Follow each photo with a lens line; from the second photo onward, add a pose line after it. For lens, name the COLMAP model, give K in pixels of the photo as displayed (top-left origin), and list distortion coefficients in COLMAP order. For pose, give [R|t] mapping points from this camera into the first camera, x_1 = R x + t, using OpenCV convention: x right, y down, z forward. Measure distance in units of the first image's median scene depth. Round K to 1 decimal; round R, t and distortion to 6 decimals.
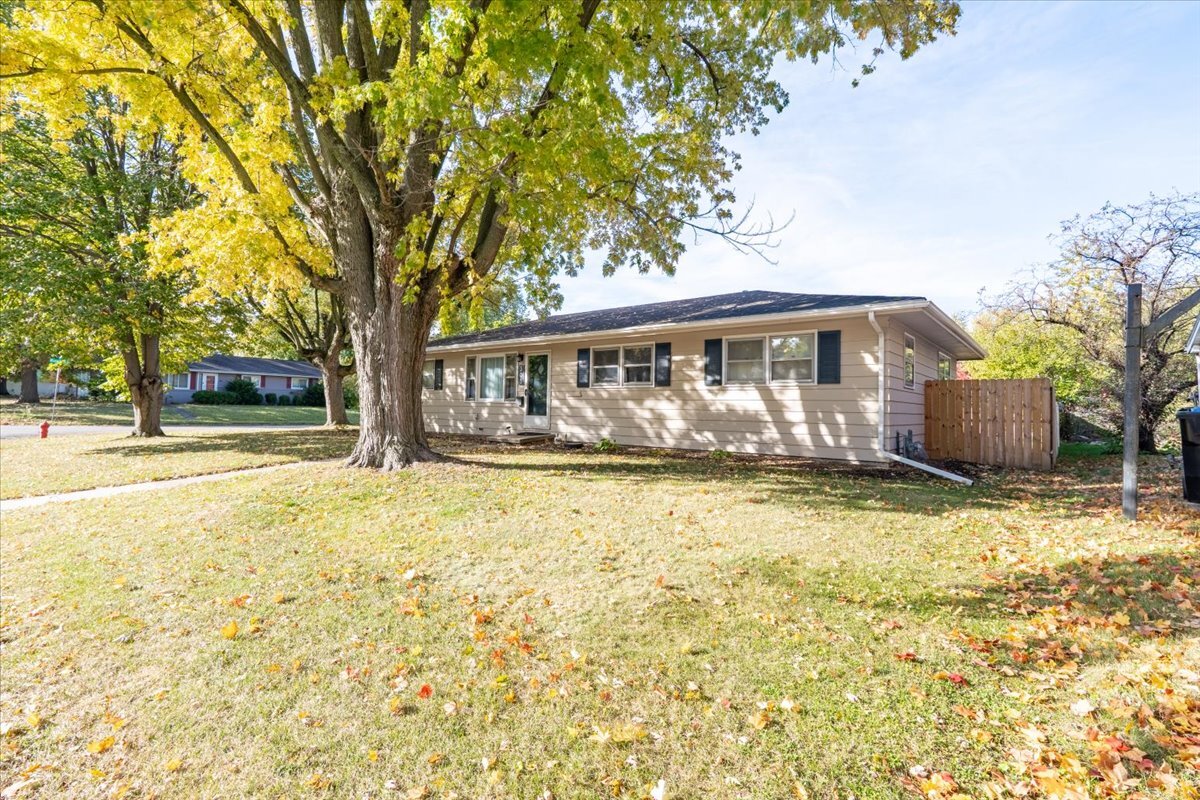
lens RADIAL K [[568.6, 0, 599.0], [0, 568.6, 423.8], [0, 0, 1]] dist [0.000008, 0.000360]
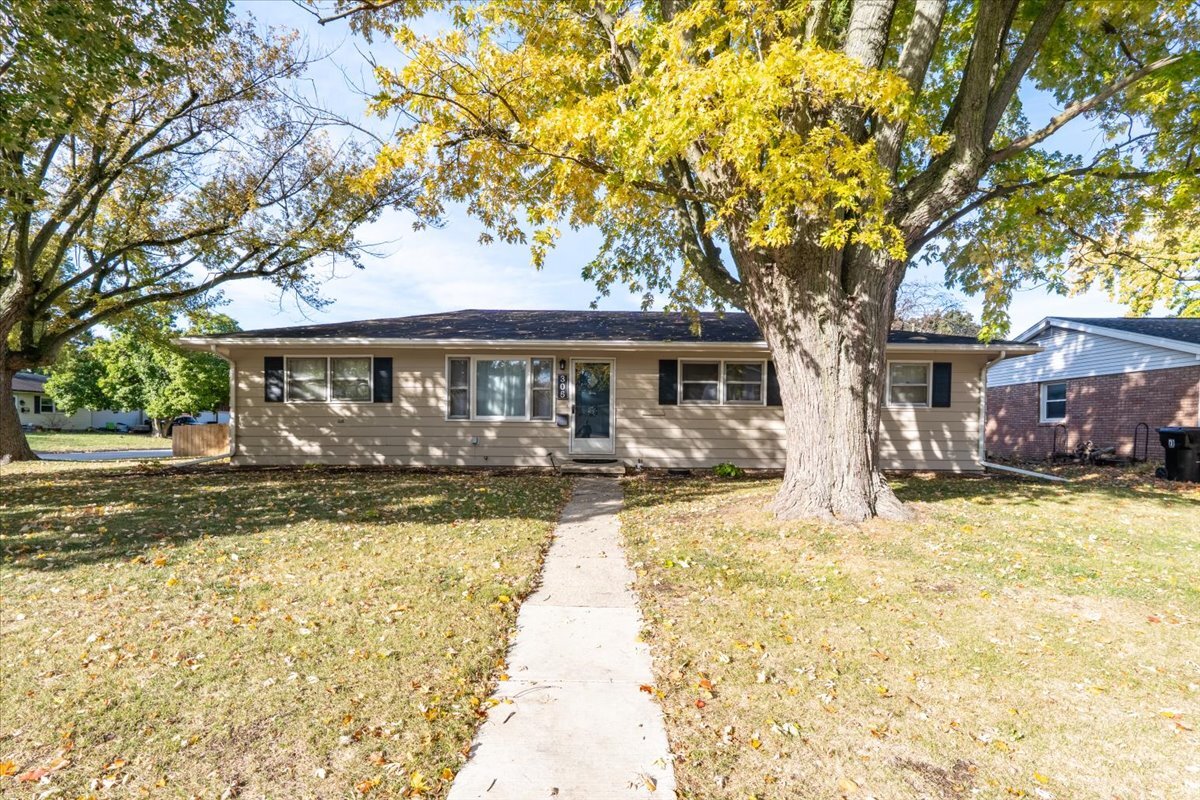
lens RADIAL K [[568.6, 0, 599.0], [0, 568.6, 423.8], [0, 0, 1]] dist [0.000008, 0.000360]
pose [[0.774284, 0.007142, 0.632798, -0.674751], [0.019653, 0.999183, -0.035324, -0.004744], [-0.632533, 0.039787, 0.773511, 0.396391]]
